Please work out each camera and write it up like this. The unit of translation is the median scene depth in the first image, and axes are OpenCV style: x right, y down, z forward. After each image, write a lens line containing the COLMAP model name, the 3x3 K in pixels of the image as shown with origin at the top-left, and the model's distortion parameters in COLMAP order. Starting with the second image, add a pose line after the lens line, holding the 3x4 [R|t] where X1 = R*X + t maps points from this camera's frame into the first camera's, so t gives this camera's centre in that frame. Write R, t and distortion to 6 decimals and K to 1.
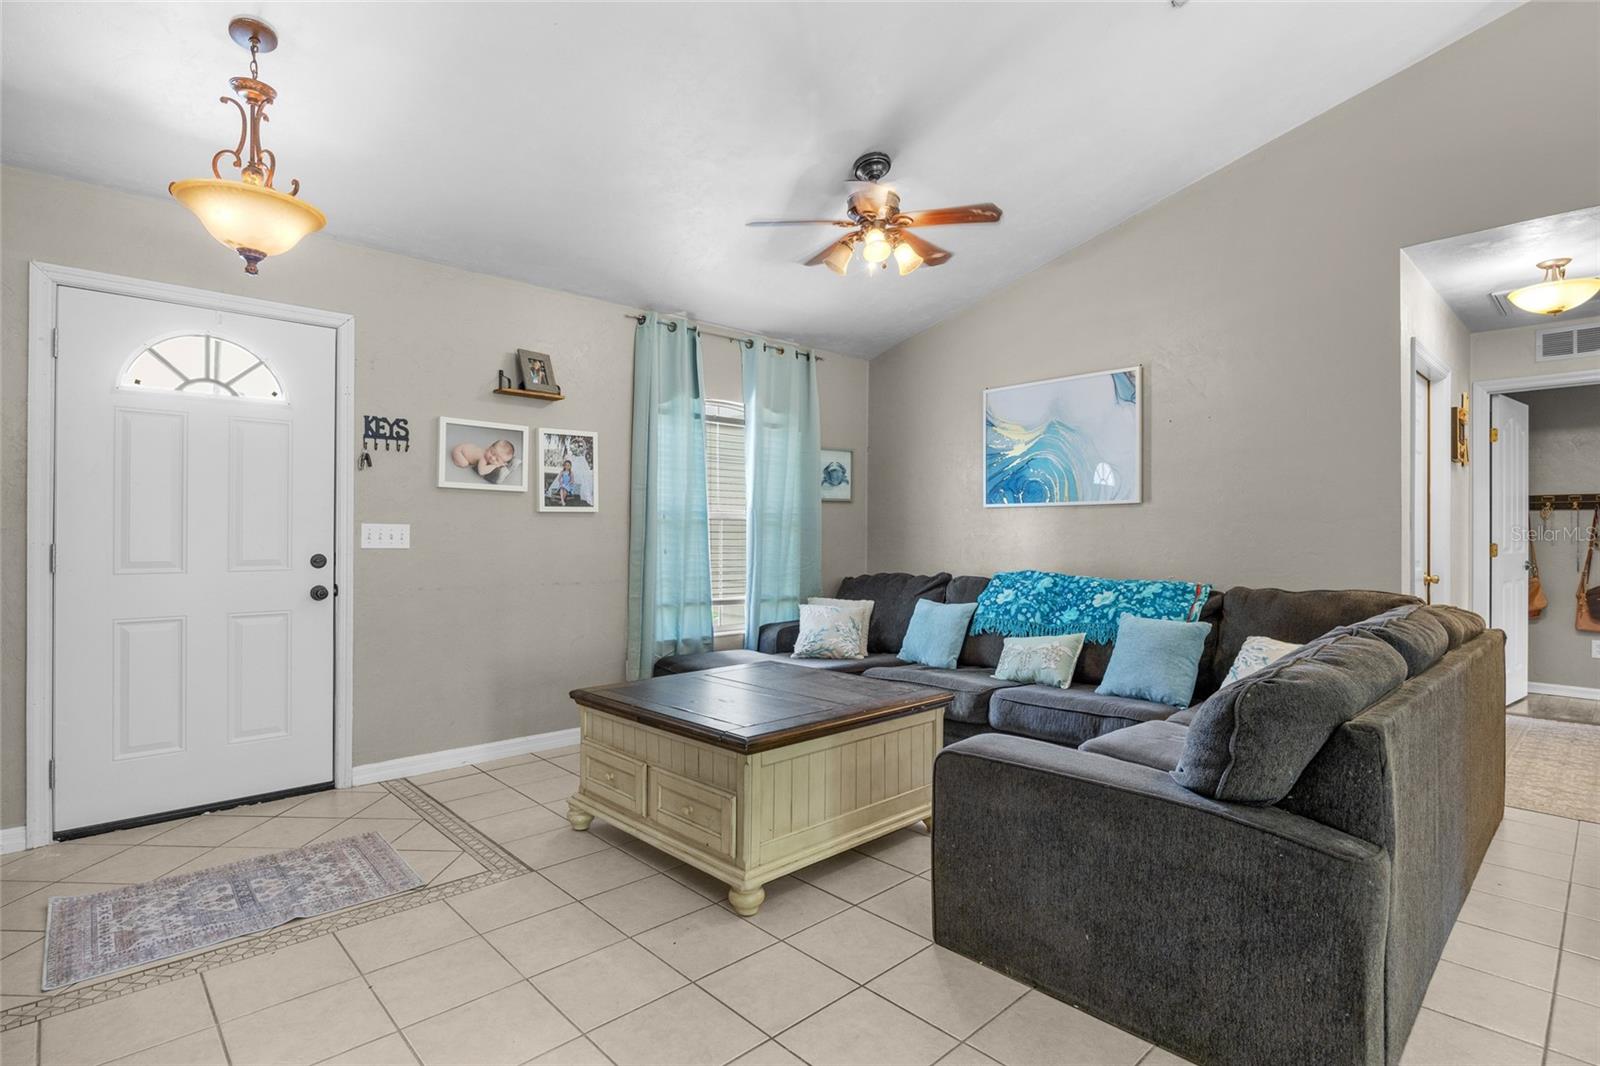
lens RADIAL K [[789.6, 0, 805.1], [0, 789.6, 530.0], [0, 0, 1]] dist [-0.003424, -0.000101]
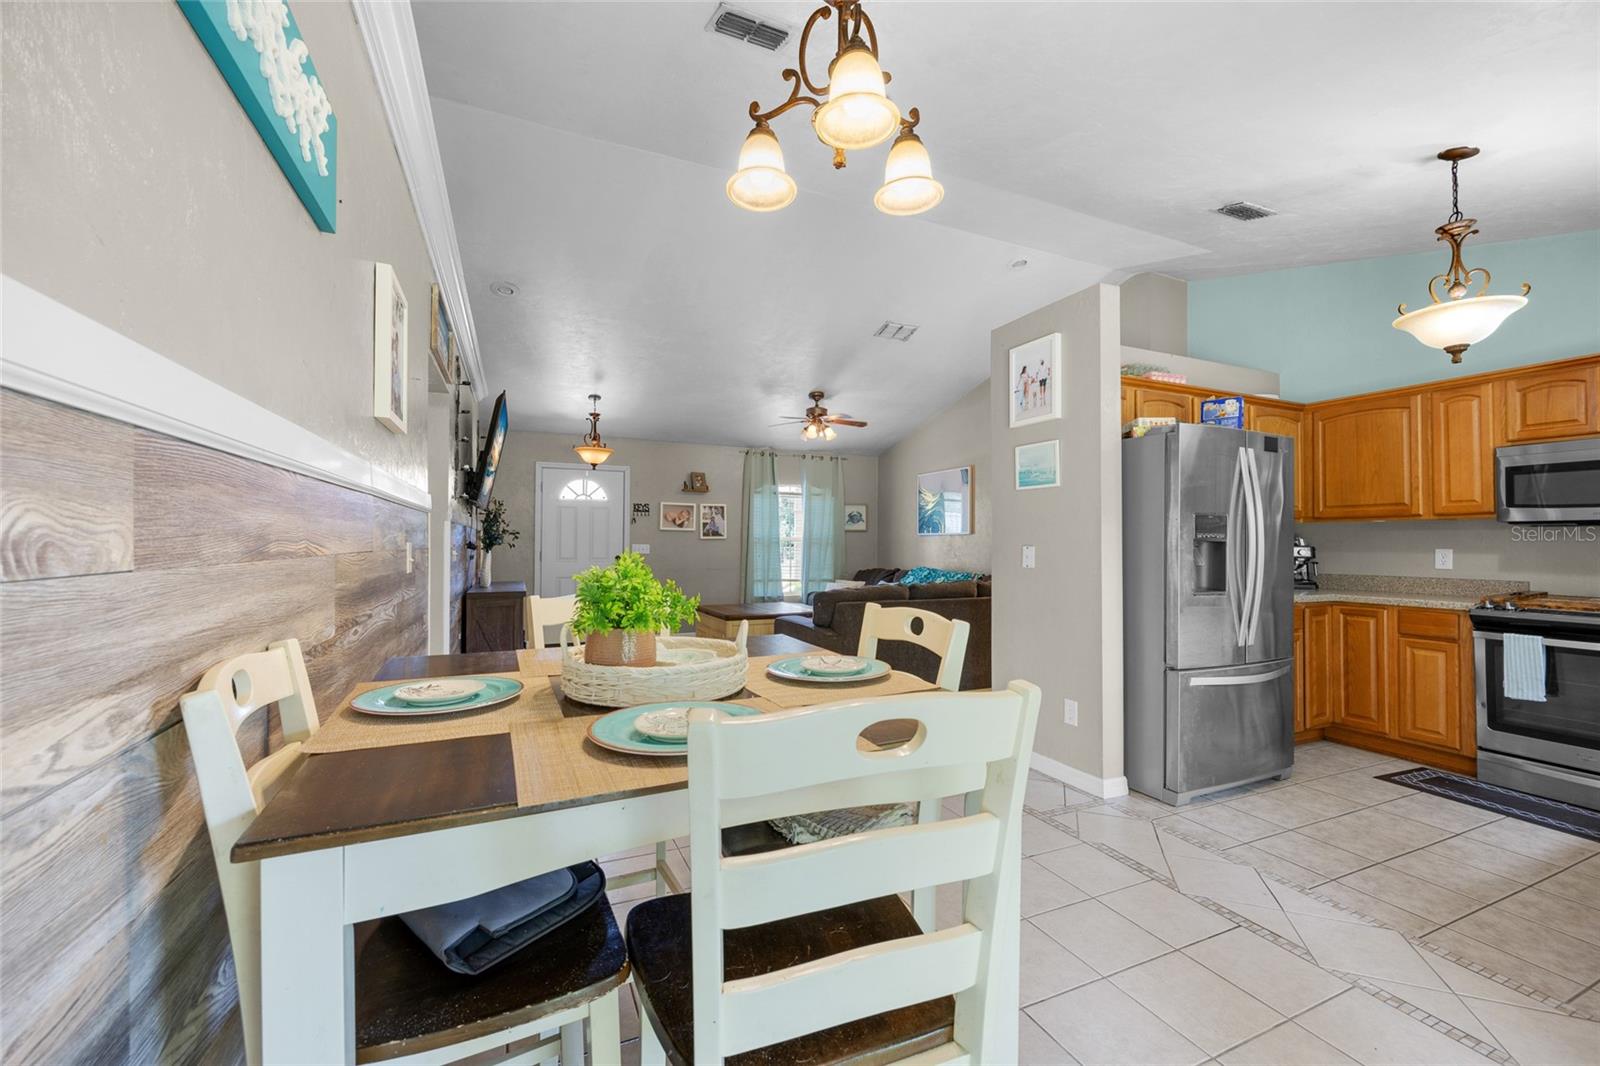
lens RADIAL K [[646.5, 0, 800.0], [0, 646.5, 533.0], [0, 0, 1]] dist [-0.000229, -0.000026]
pose [[0.944631, -0.002879, -0.328123, 0.547880], [-0.000874, 0.999936, -0.011289, -0.017468], [0.328134, 0.010951, 0.944568, -0.696899]]
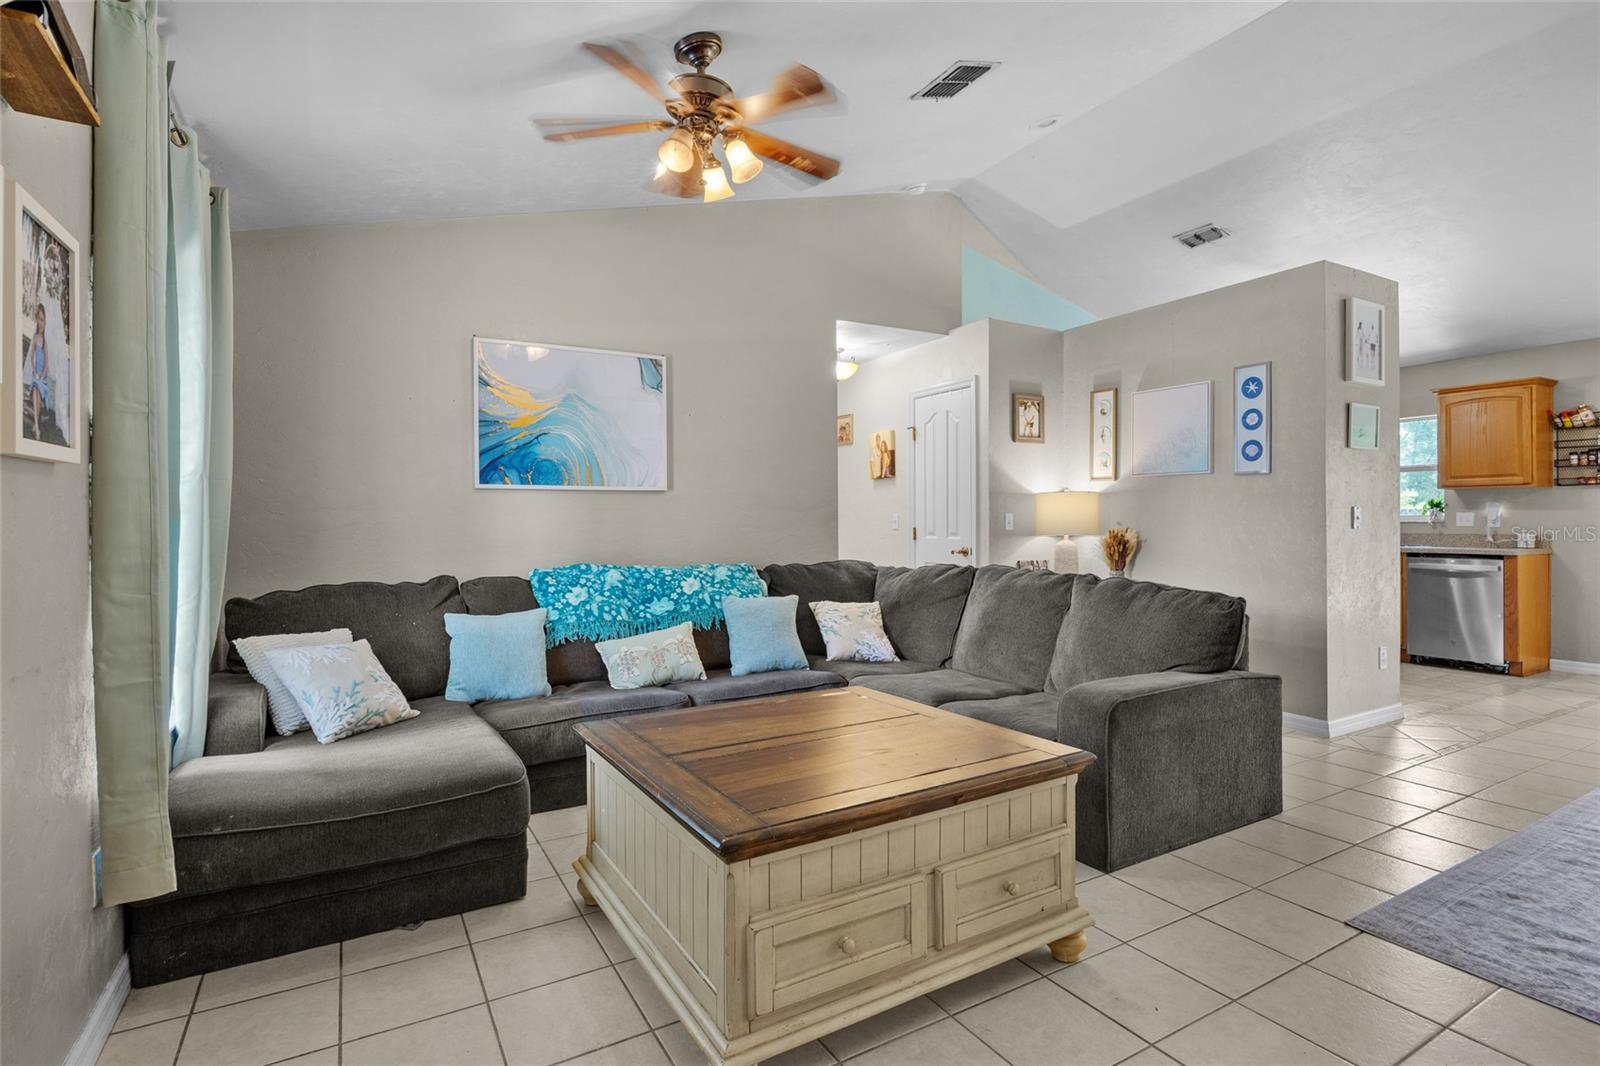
lens RADIAL K [[789.6, 0, 805.1], [0, 789.6, 530.0], [0, 0, 1]] dist [-0.003424, -0.000101]
pose [[0.228010, -0.013724, 0.973562, -0.524553], [0.000417, 0.999902, 0.013997, 0.002219], [-0.973659, -0.002785, 0.227994, 0.582529]]
